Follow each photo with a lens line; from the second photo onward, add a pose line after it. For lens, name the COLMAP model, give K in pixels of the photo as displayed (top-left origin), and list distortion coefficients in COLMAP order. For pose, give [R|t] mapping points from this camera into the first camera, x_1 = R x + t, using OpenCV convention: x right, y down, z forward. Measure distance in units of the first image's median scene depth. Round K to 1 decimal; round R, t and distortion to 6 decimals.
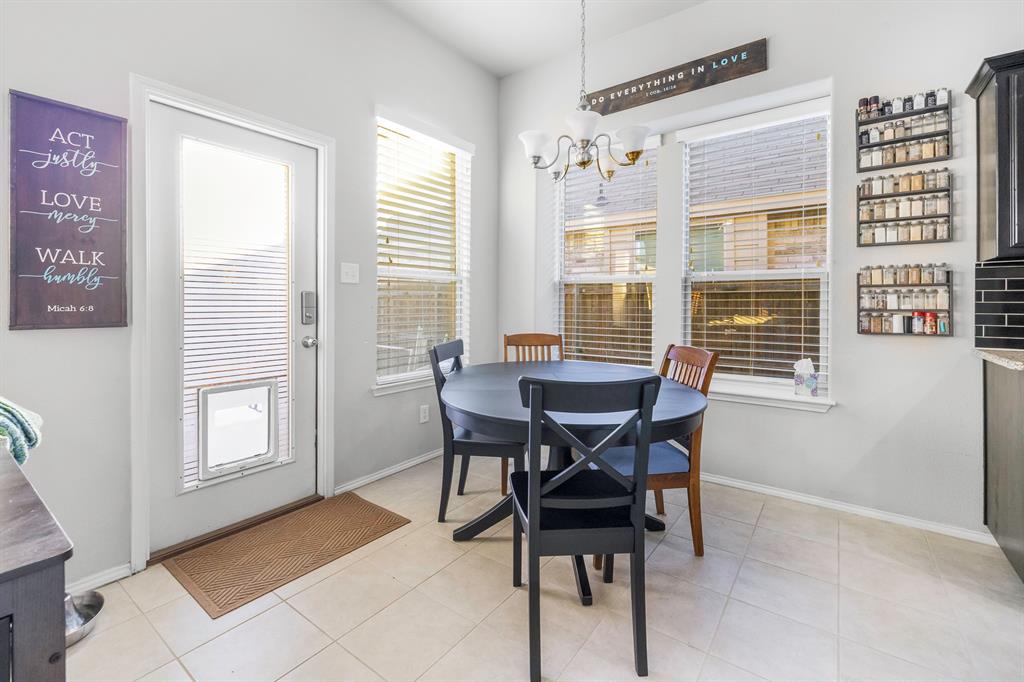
lens RADIAL K [[447.7, 0, 513.6], [0, 447.7, 304.3], [0, 0, 1]] dist [-0.001656, -0.000502]
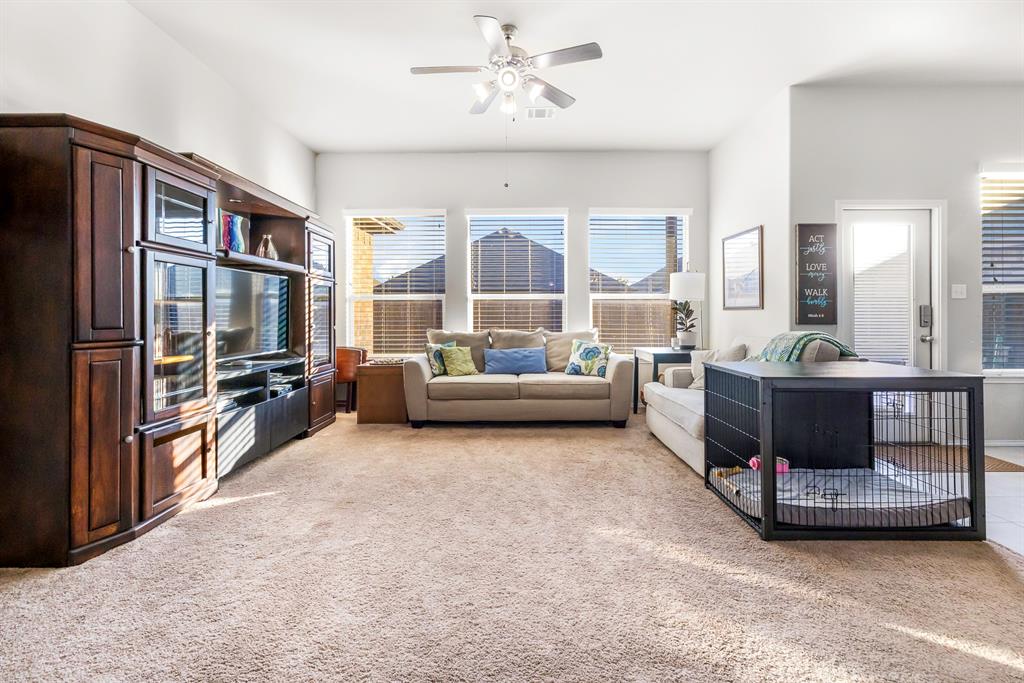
lens RADIAL K [[441.5, 0, 512.7], [0, 441.5, 313.5], [0, 0, 1]] dist [0.000143, 0.000365]
pose [[0.585391, -0.001754, -0.810749, -0.070640], [0.000415, 0.999998, -0.001864, 0.002194], [0.810751, 0.000755, 0.585391, -1.106284]]
